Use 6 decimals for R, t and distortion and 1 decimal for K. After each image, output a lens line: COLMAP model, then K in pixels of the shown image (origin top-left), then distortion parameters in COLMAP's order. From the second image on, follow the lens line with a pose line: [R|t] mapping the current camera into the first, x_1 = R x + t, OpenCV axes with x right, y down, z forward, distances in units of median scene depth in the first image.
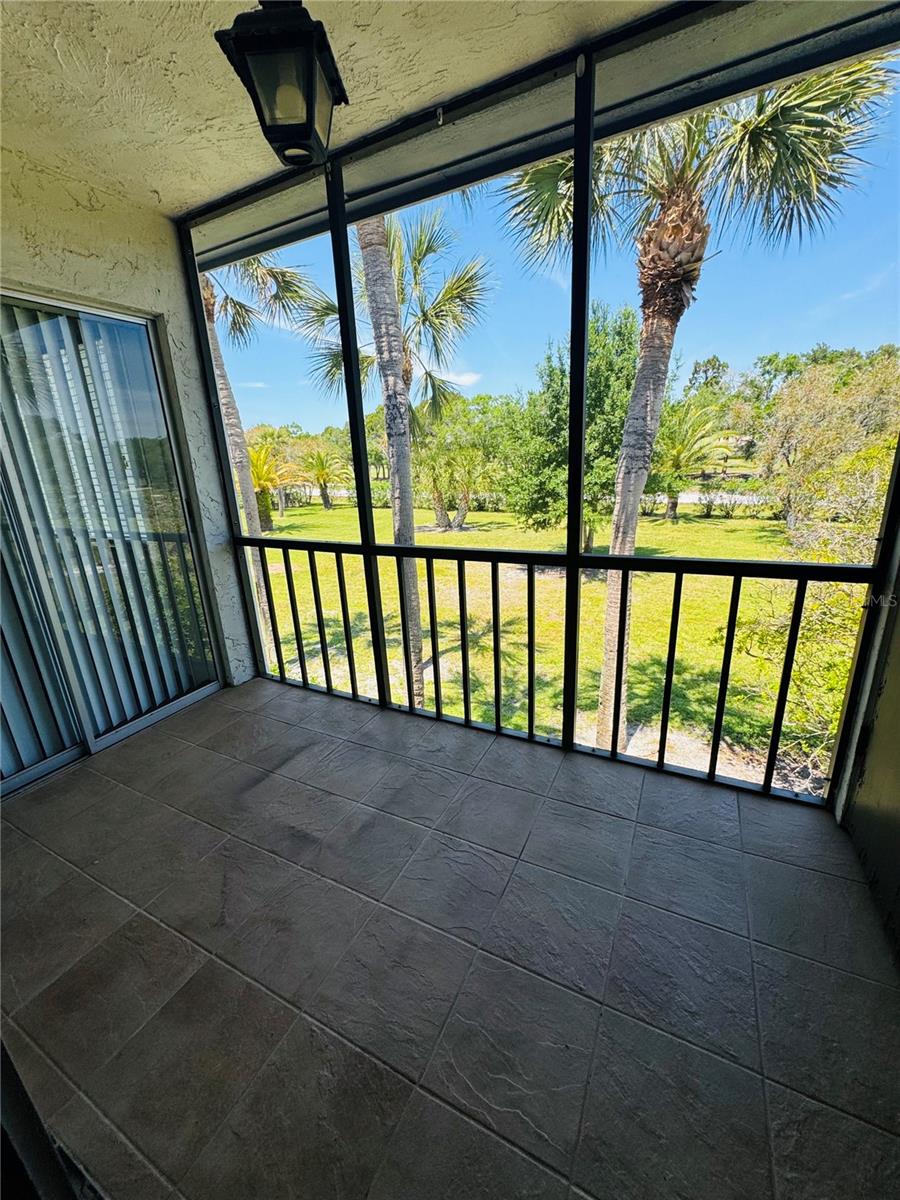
lens RADIAL K [[477.1, 0, 450.0], [0, 477.1, 600.0], [0, 0, 1]] dist [-0.000003, -0.000011]
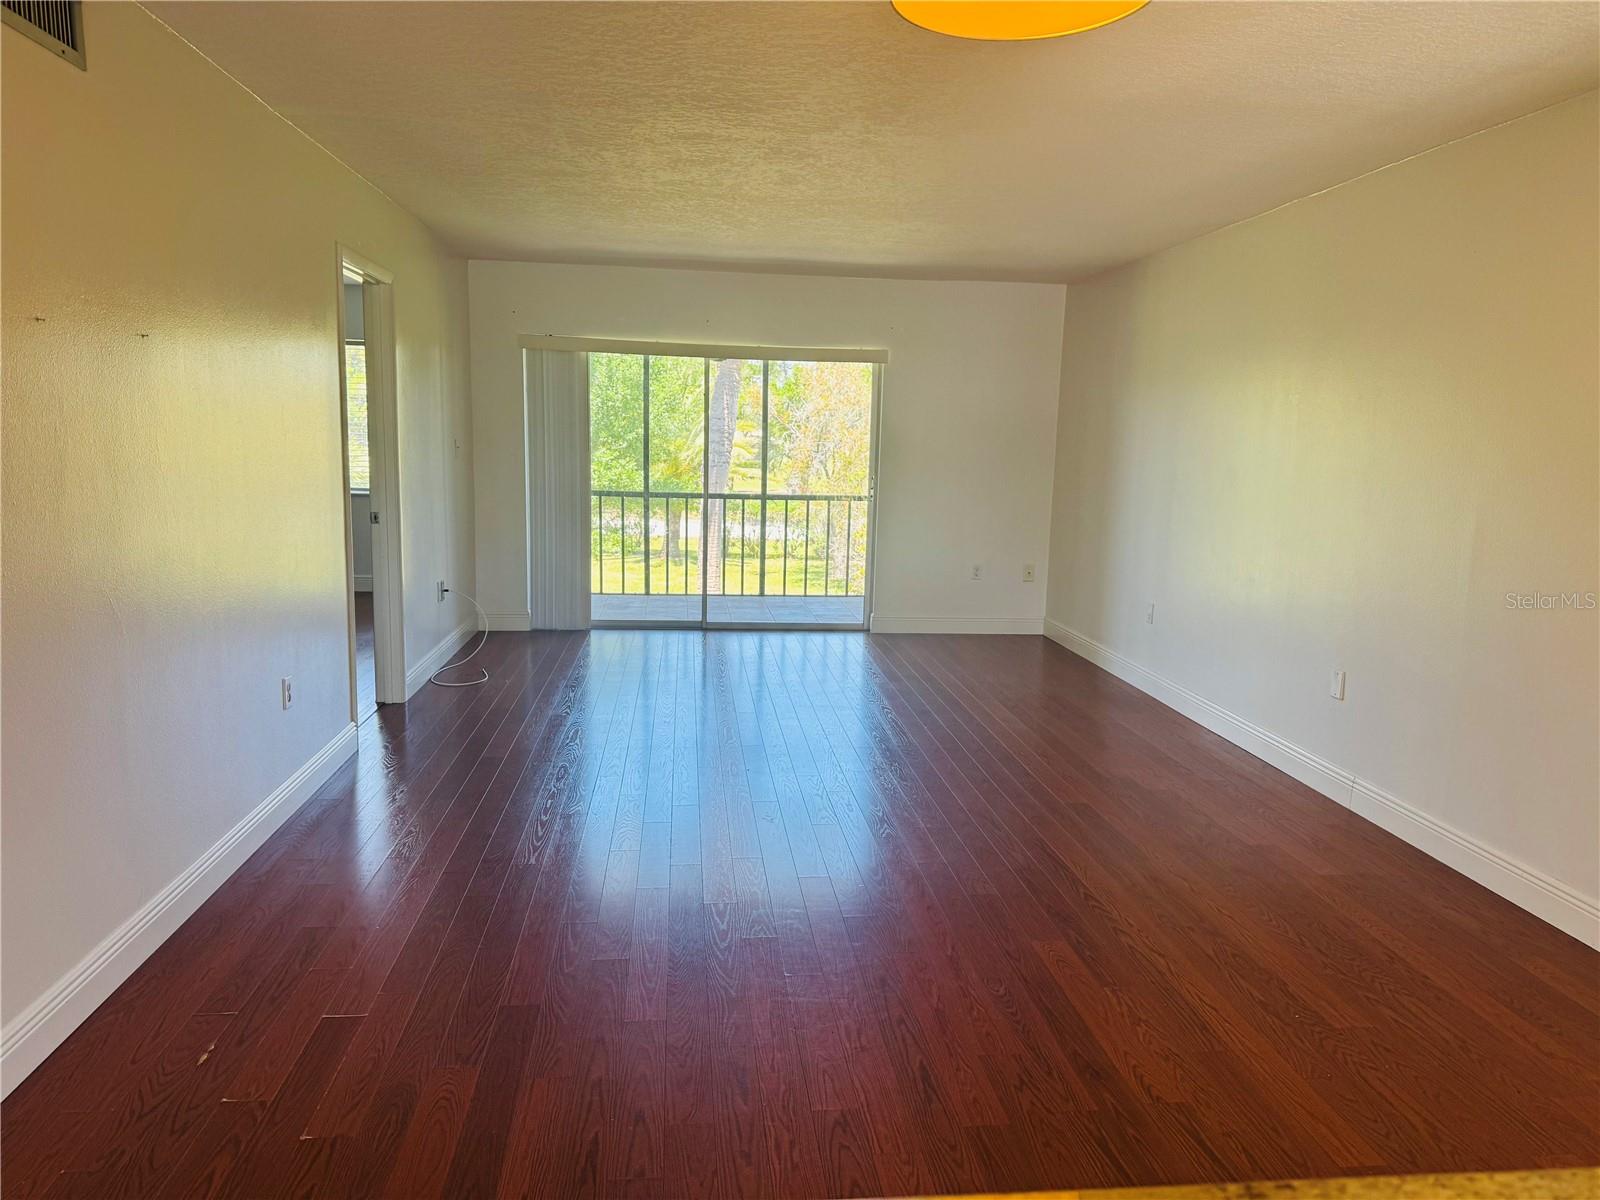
lens RADIAL K [[1109.0, 0, 800.0], [0, 1109.0, 600.0], [0, 0, 1]] dist [-0.031068, -0.000592]
pose [[0.833737, -0.001096, 0.552160, -0.268762], [0.080411, 0.989578, -0.119453, 0.106325], [-0.546275, 0.143992, 0.825136, -0.358083]]
